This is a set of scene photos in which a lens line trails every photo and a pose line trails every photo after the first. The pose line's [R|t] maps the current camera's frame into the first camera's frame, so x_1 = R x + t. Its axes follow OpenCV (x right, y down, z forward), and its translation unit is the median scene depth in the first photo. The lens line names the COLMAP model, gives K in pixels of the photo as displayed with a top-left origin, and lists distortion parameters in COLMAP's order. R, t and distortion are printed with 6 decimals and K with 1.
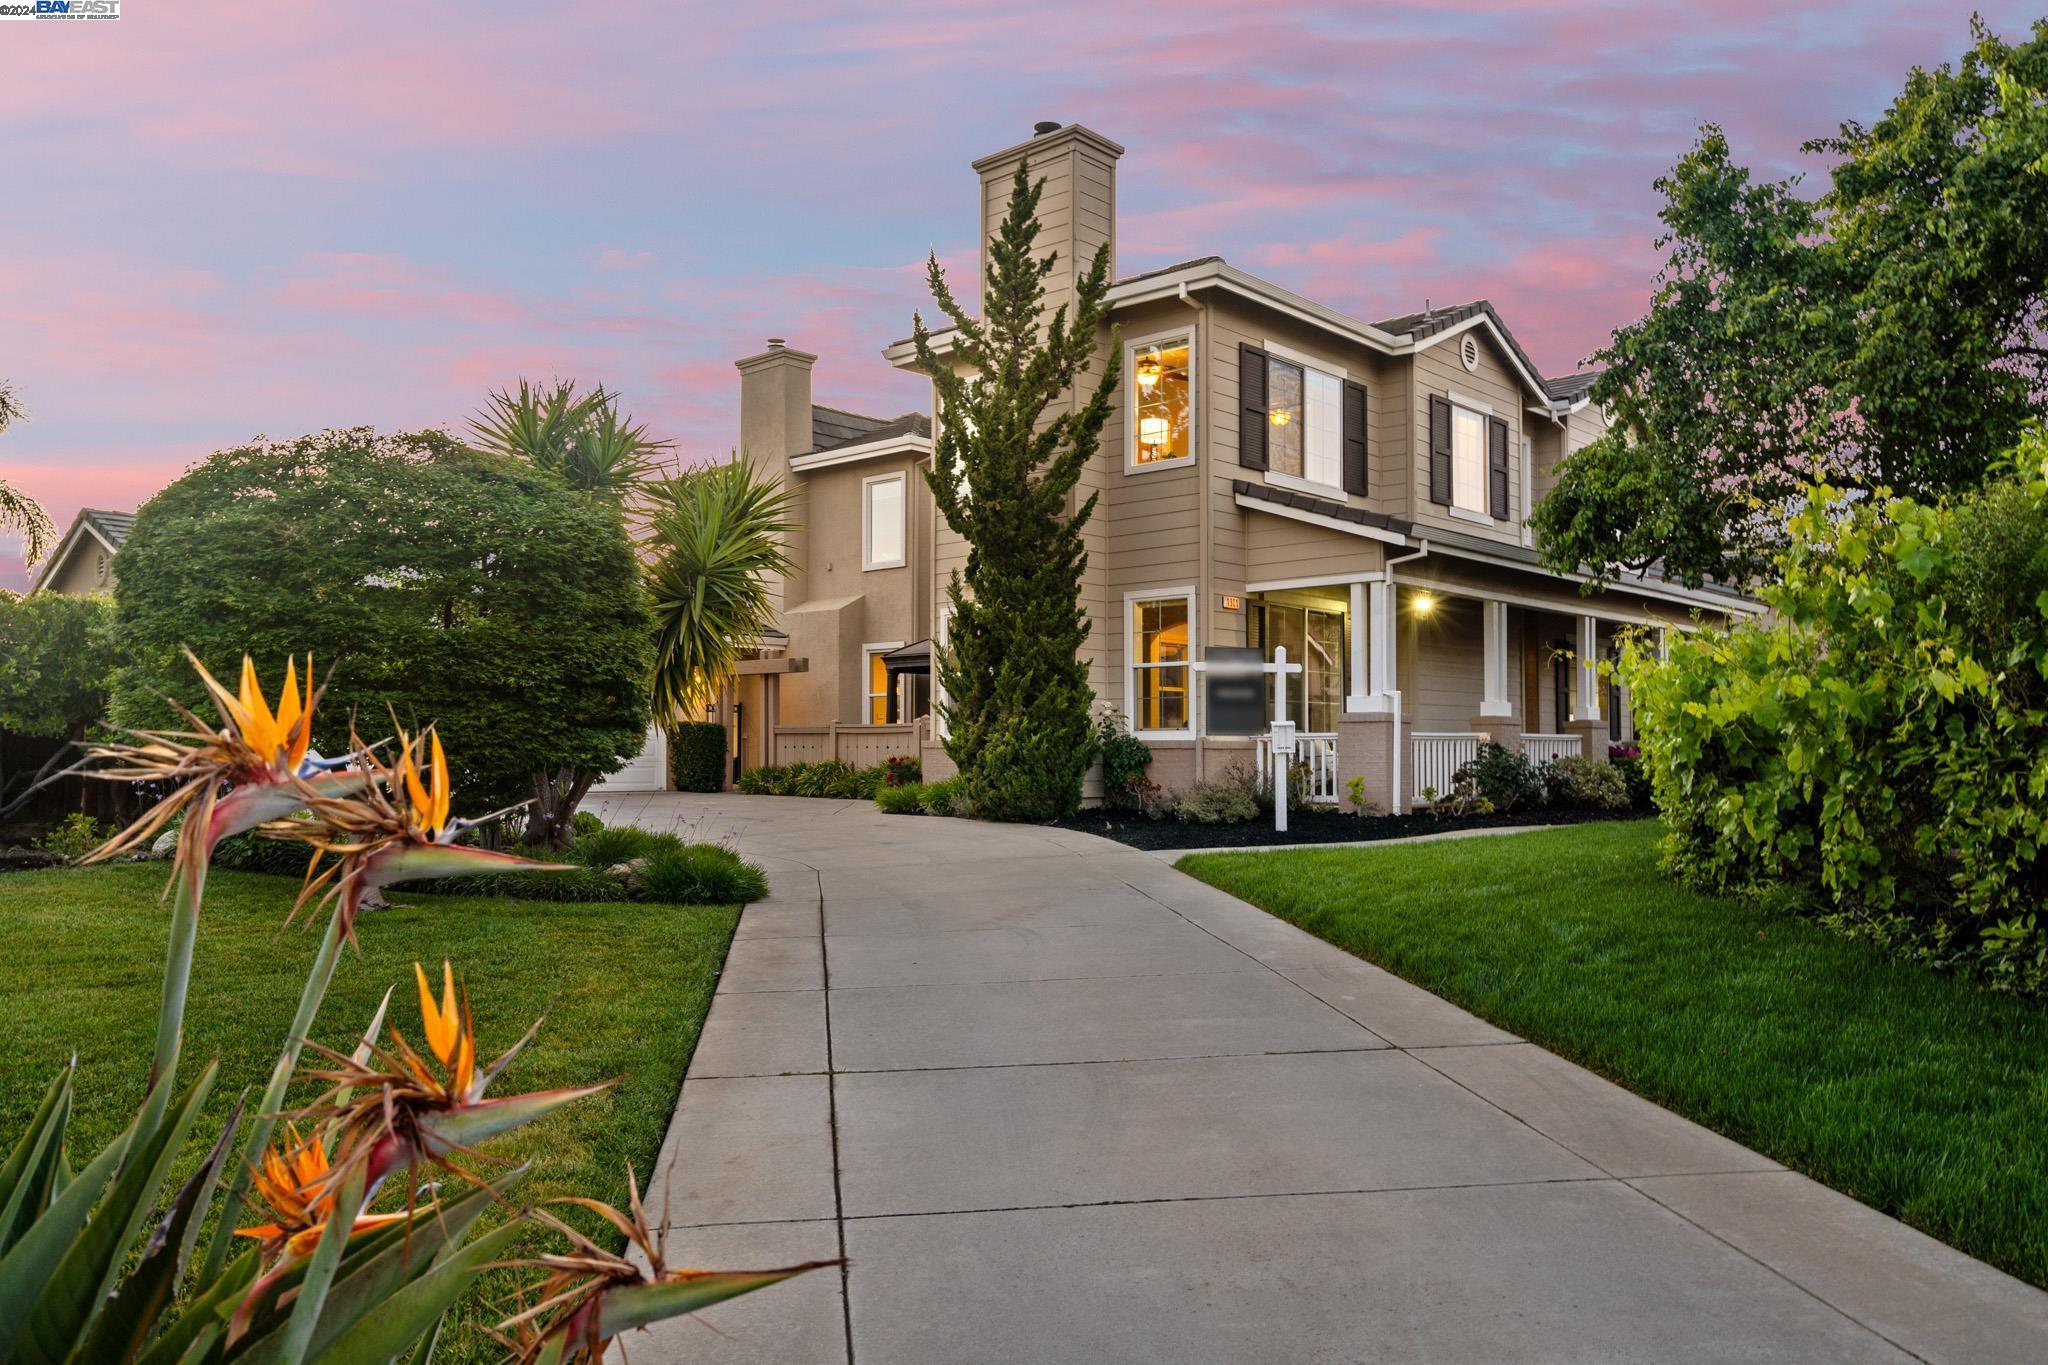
lens RADIAL K [[1527.1, 0, 1019.6], [0, 1527.1, 685.1], [0, 0, 1]] dist [-0.004393, 0.000335]
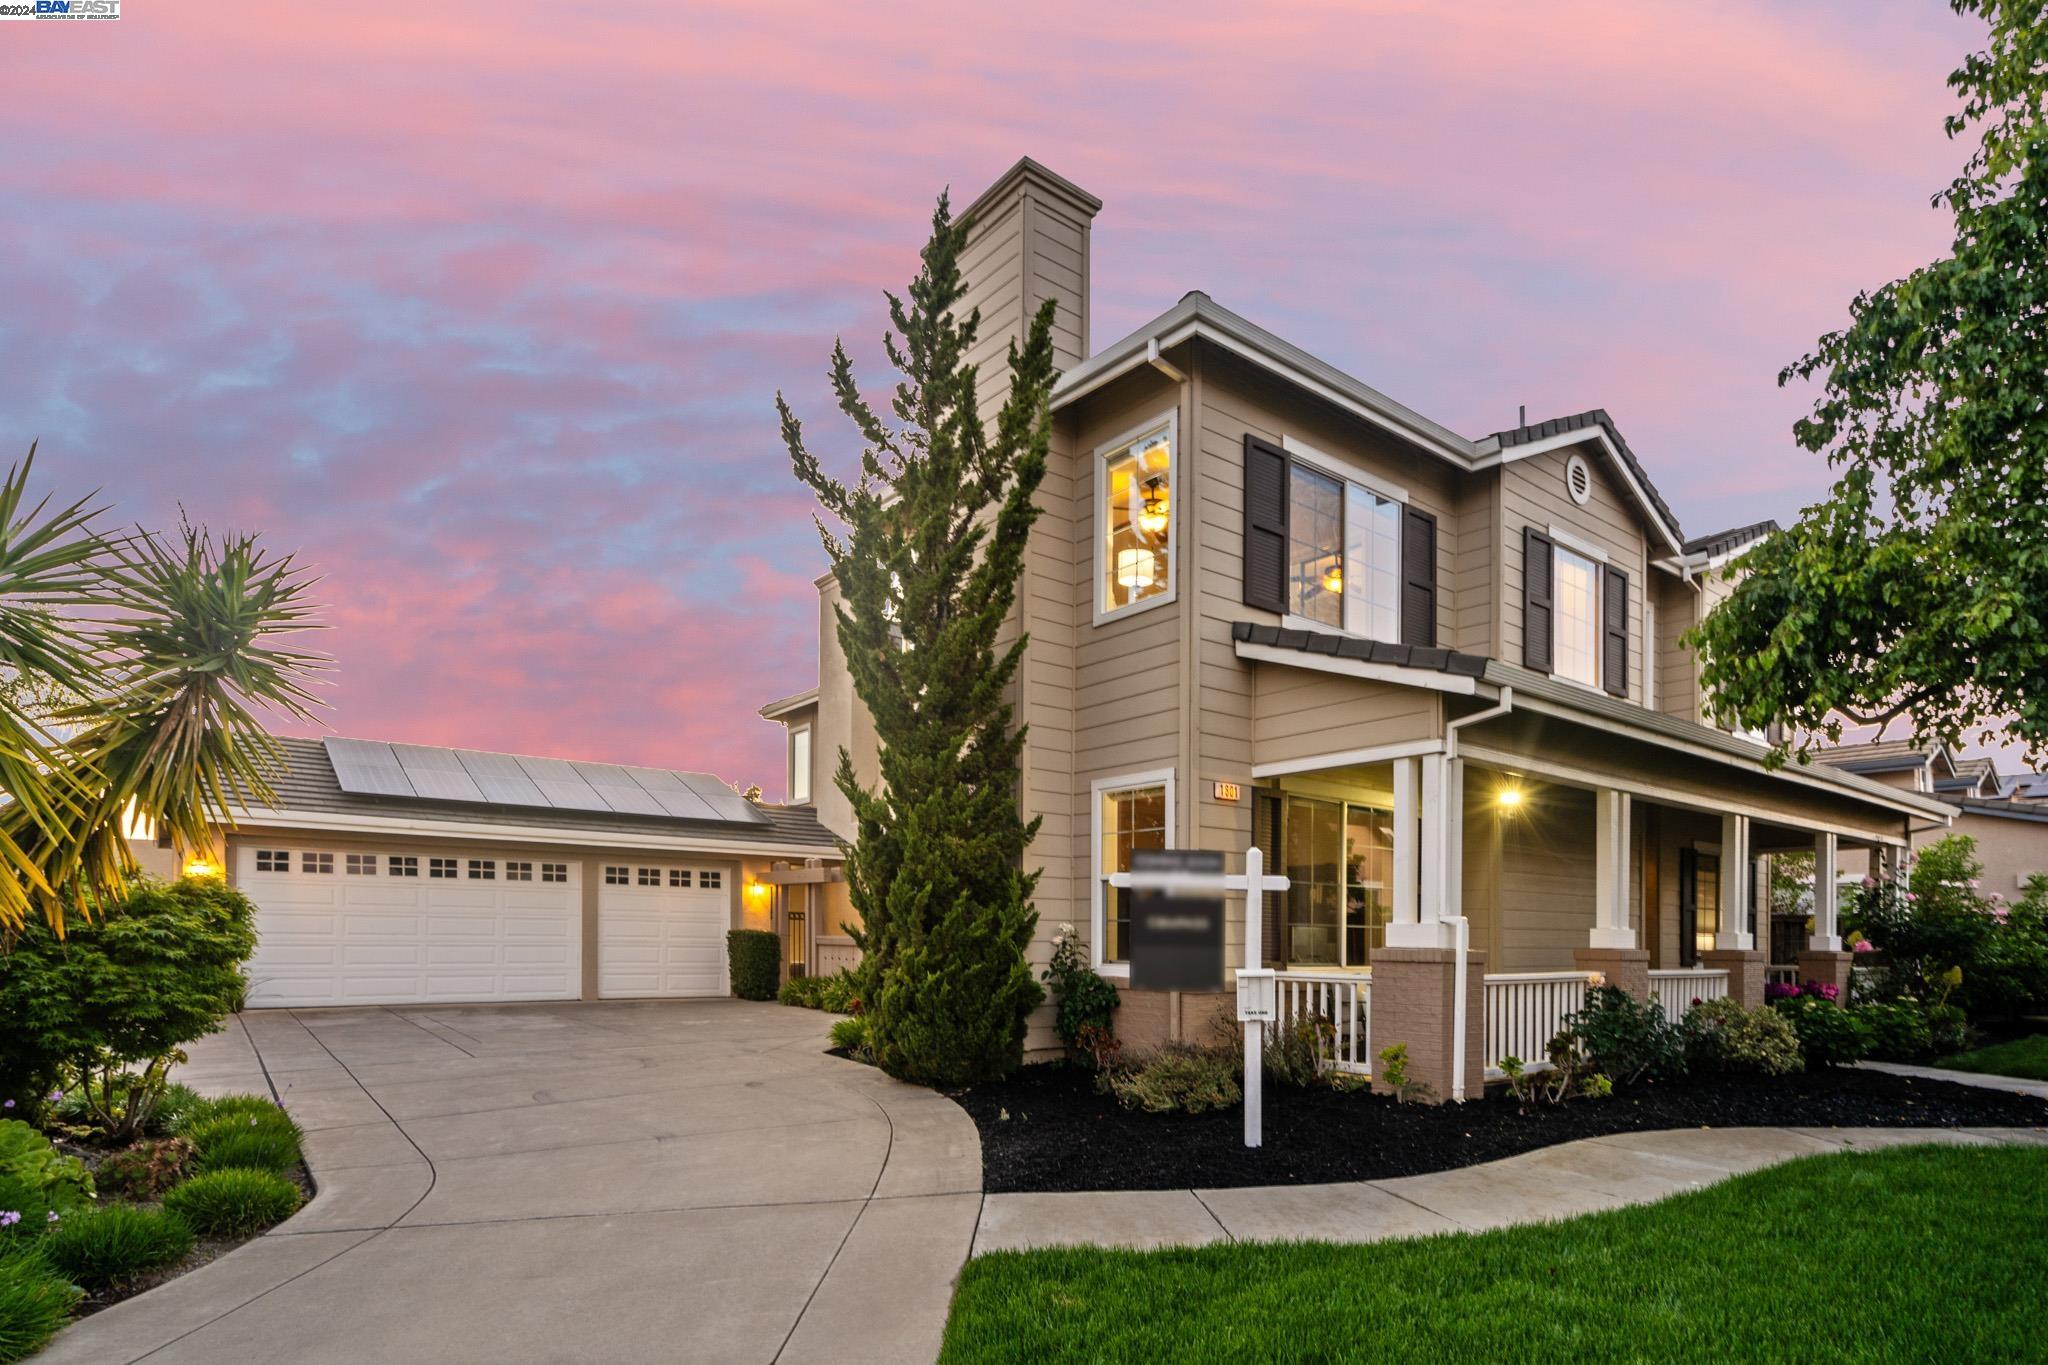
lens RADIAL K [[1045.6, 0, 1048.5], [0, 1045.6, 902.7], [0, 0, 1]] dist [-0.002088, -0.000164]
pose [[0.985430, 0.008853, -0.169853, 0.138062], [-0.006368, 0.999865, 0.015170, -0.007840], [0.169964, -0.013867, 0.985353, 0.487326]]
